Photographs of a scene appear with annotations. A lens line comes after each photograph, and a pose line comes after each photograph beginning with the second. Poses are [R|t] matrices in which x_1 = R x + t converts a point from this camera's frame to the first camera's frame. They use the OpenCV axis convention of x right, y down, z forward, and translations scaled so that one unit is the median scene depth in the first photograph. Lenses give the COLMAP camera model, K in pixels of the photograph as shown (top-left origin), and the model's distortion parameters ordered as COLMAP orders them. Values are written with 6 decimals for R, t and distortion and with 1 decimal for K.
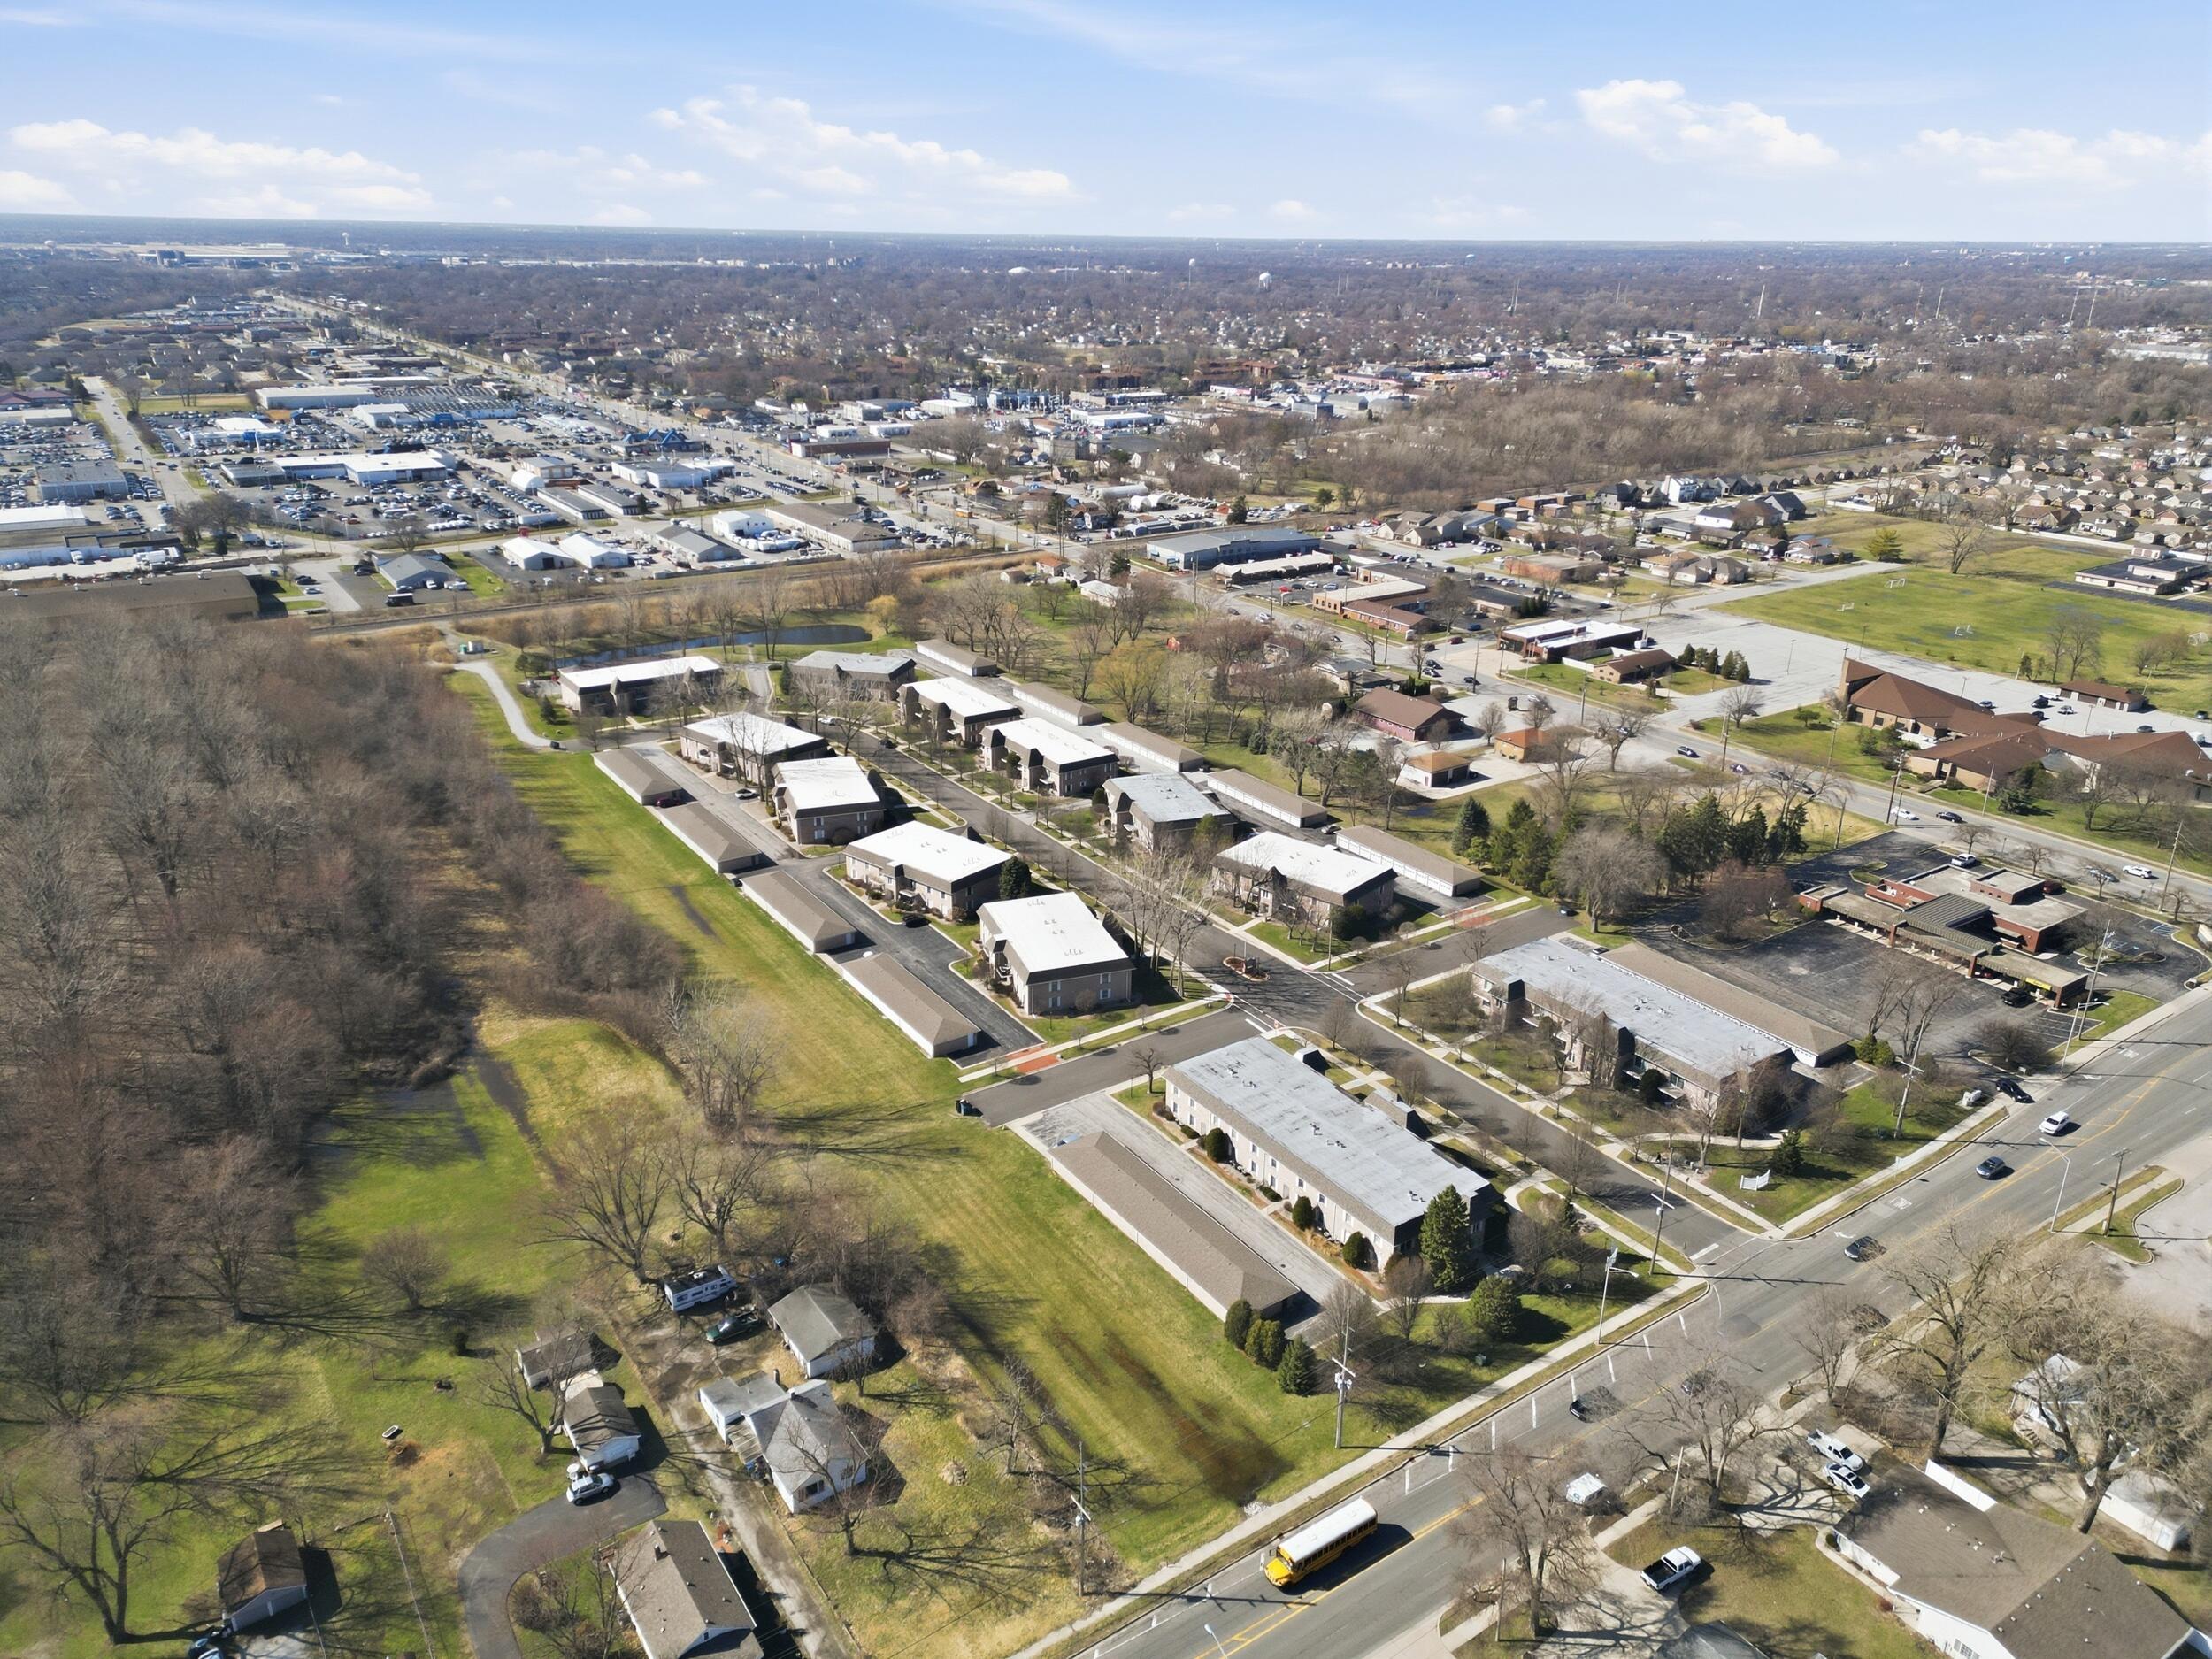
lens RADIAL K [[1535.6, 0, 1106.0], [0, 1535.6, 829.5], [0, 0, 1]] dist [0.085487, -0.088756]
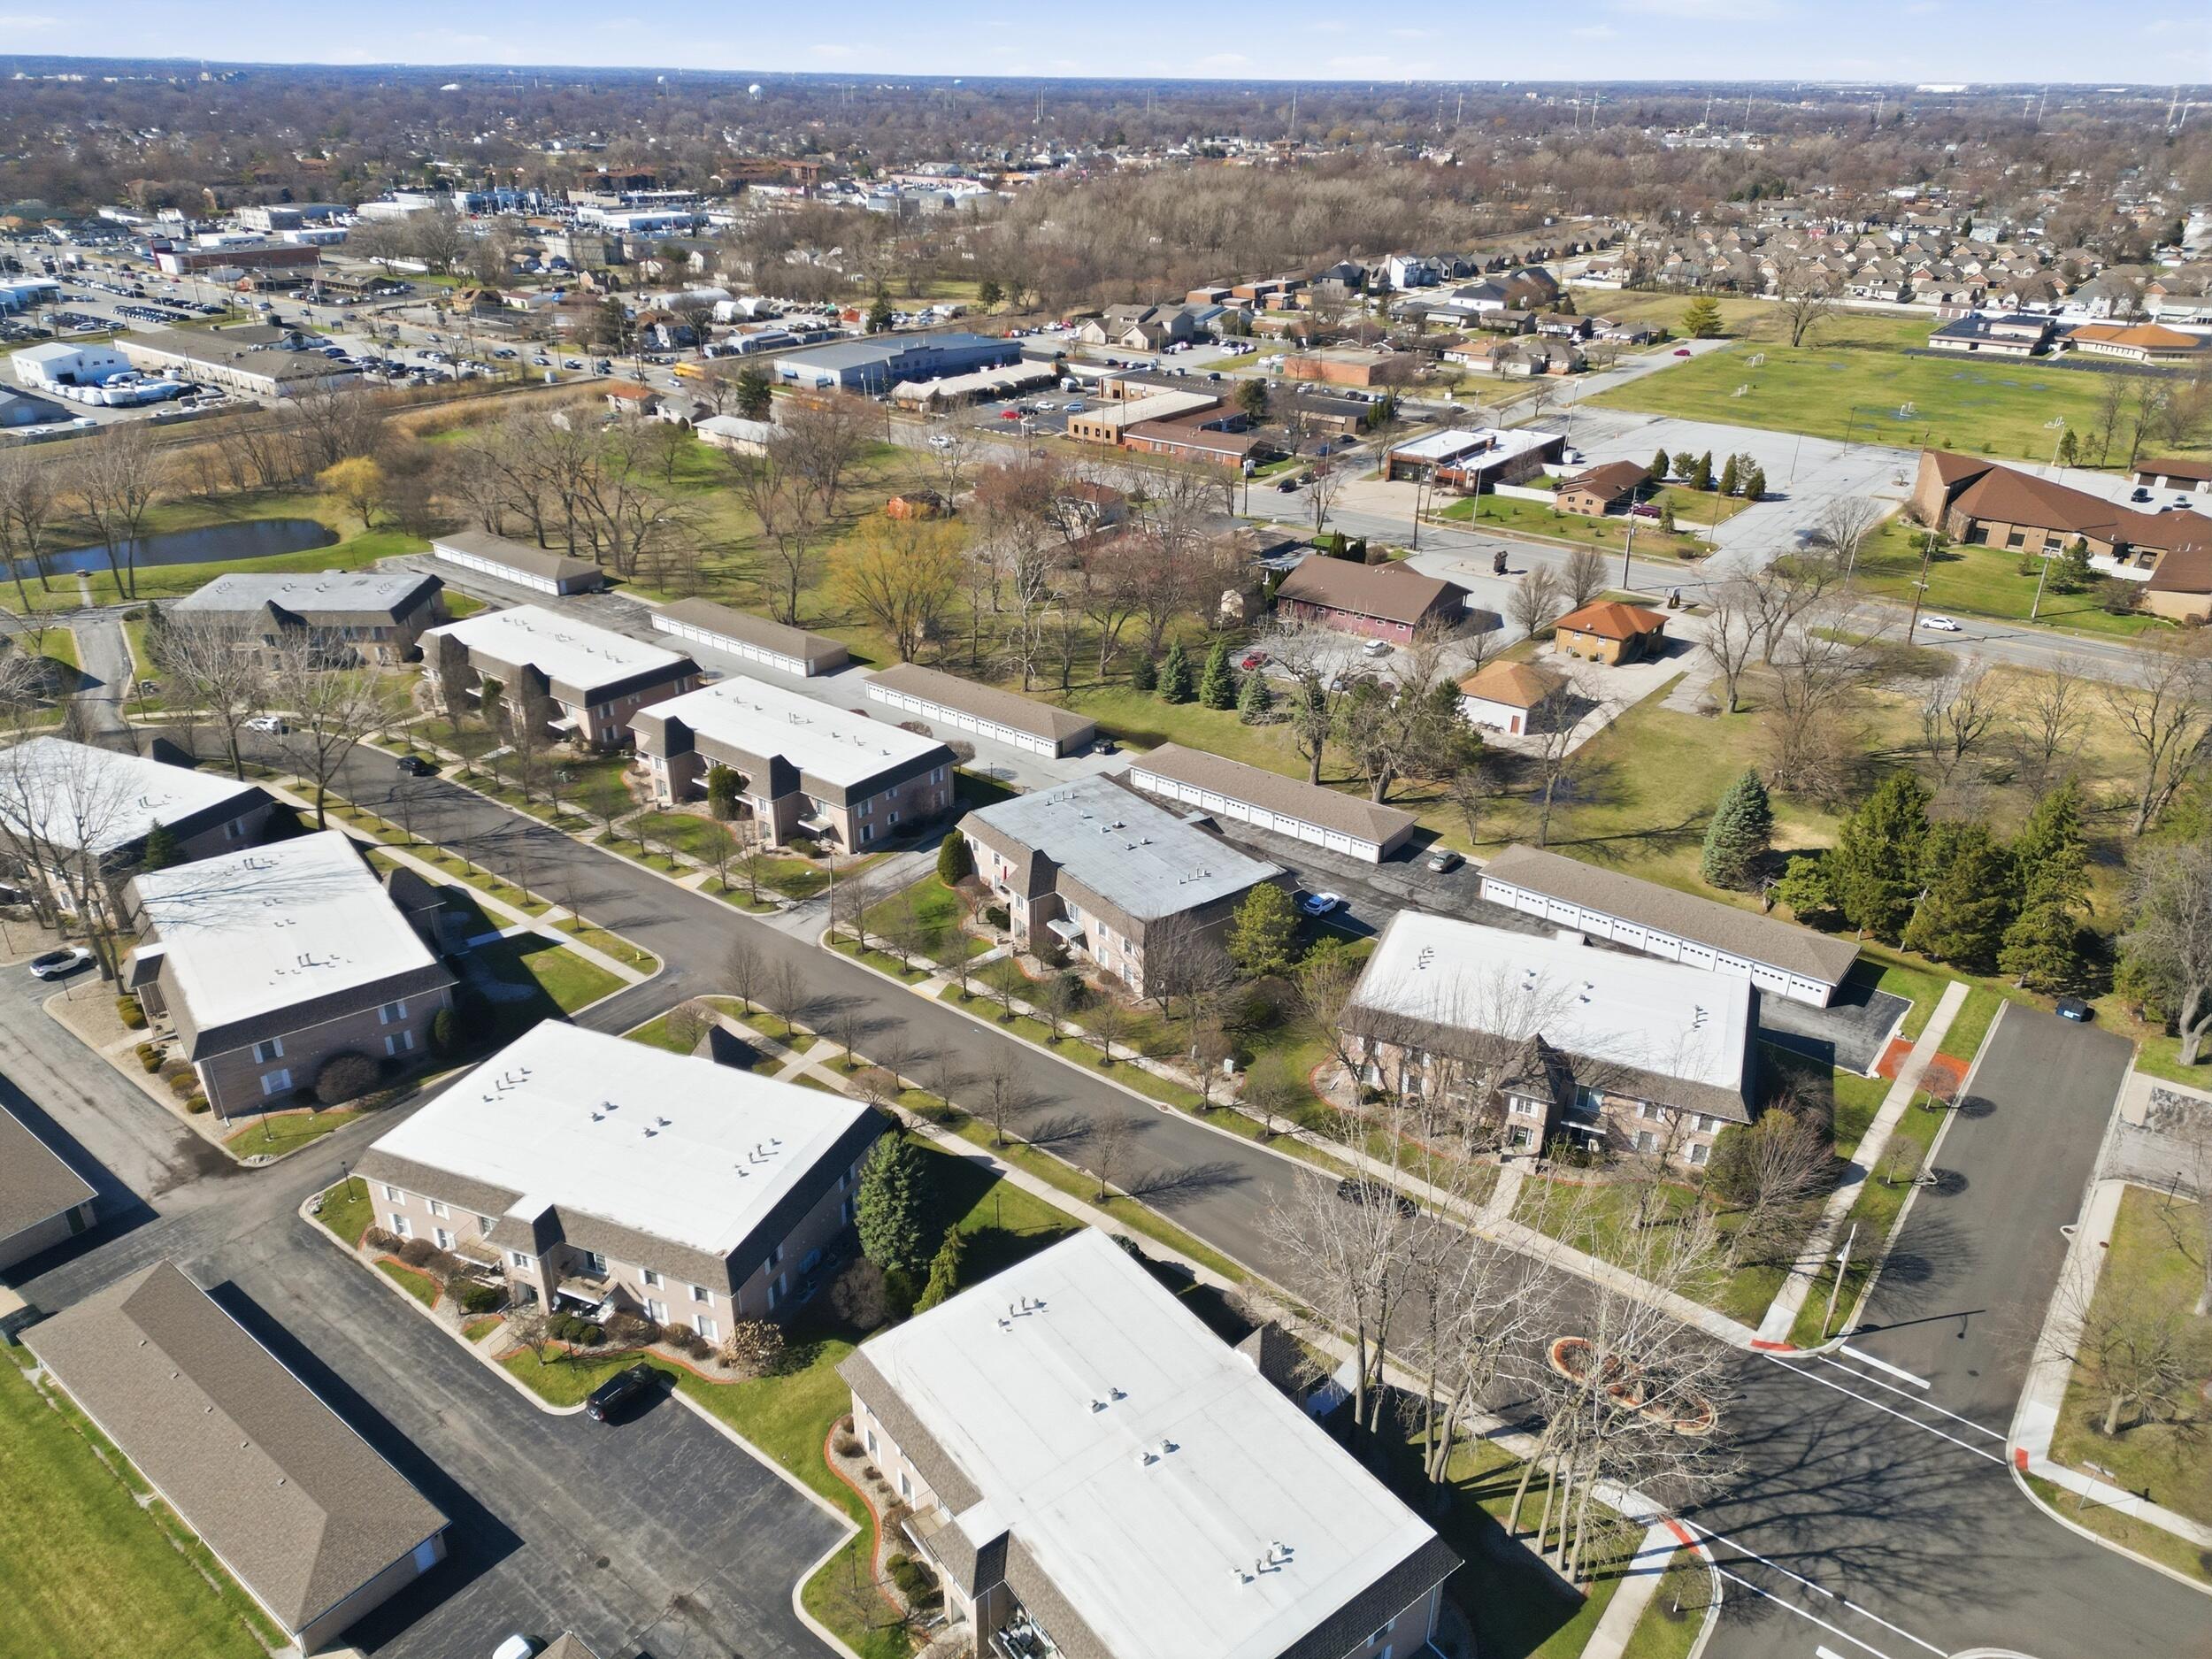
lens RADIAL K [[1535.6, 0, 1106.0], [0, 1535.6, 829.5], [0, 0, 1]] dist [0.085487, -0.088756]
pose [[0.951498, -0.135791, 0.276064, -0.062418], [0.111457, 0.988513, 0.102077, -0.050434], [-0.286754, -0.066357, 0.955703, 0.401037]]
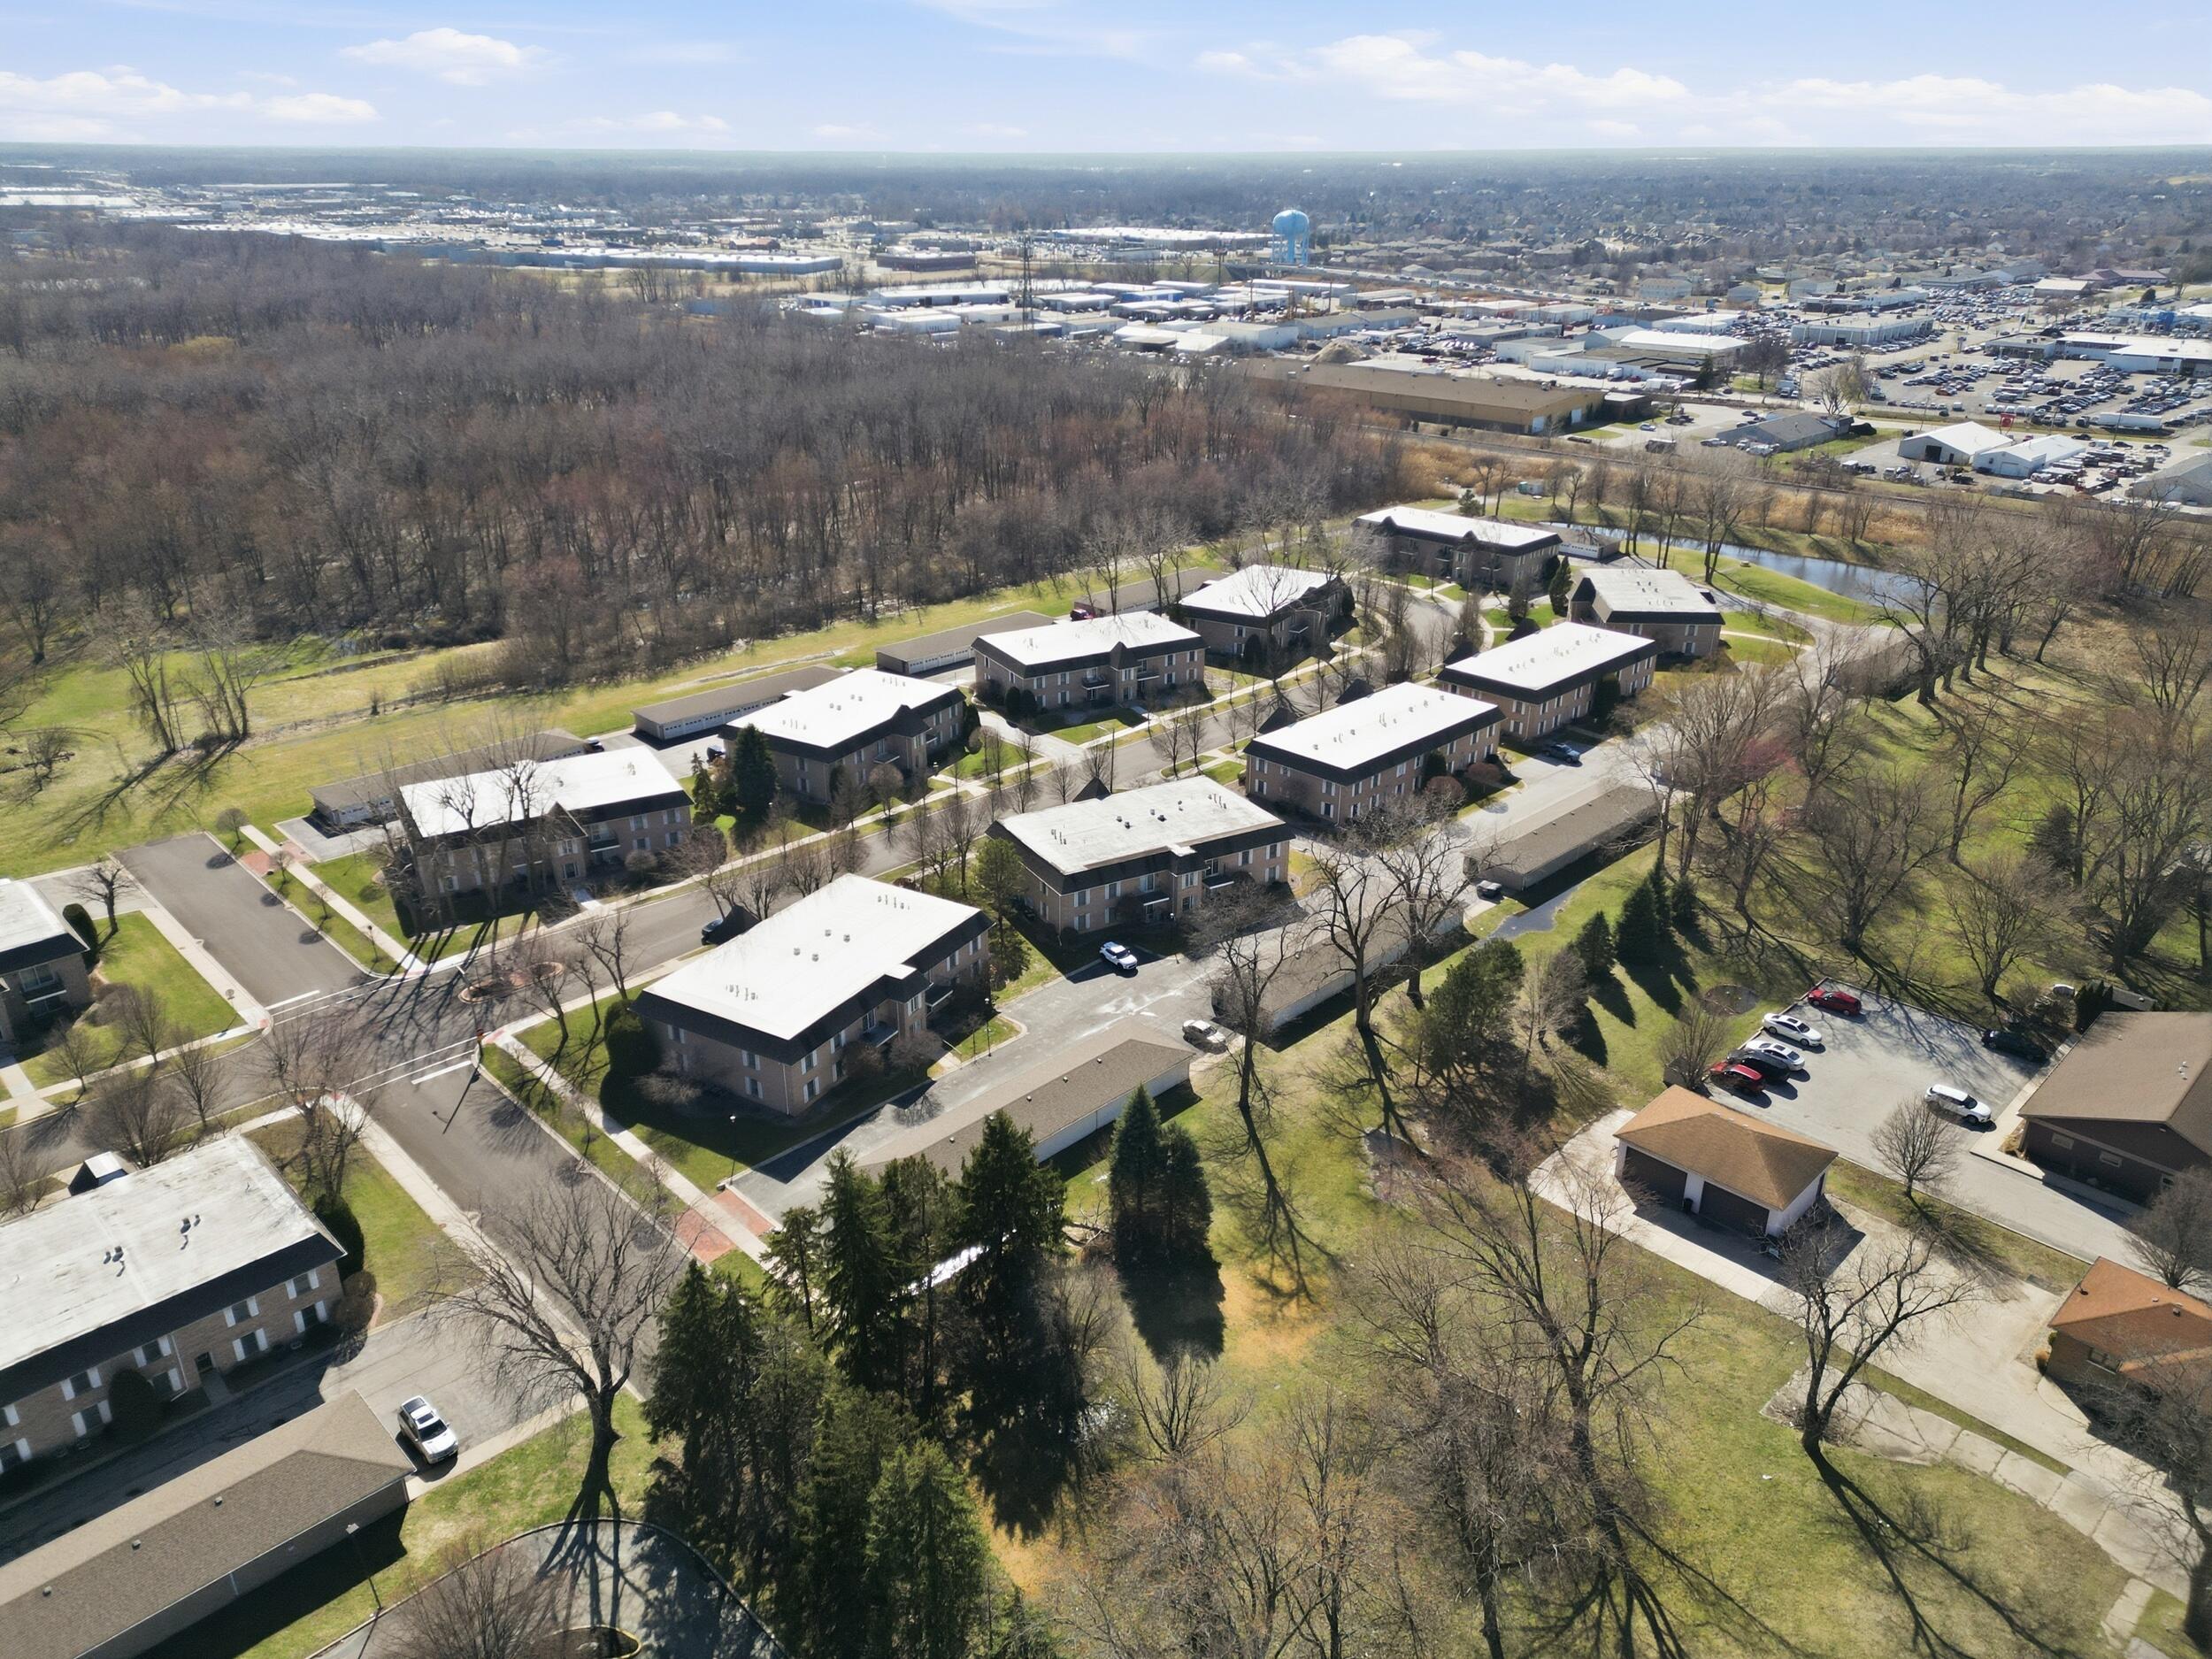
lens RADIAL K [[1535.6, 0, 1106.0], [0, 1535.6, 829.5], [0, 0, 1]] dist [0.085487, -0.088756]
pose [[0.173941, 0.383965, -0.906816, 0.367825], [-0.353270, 0.883890, 0.306495, -0.125923], [0.919209, 0.267039, 0.289388, 0.587870]]
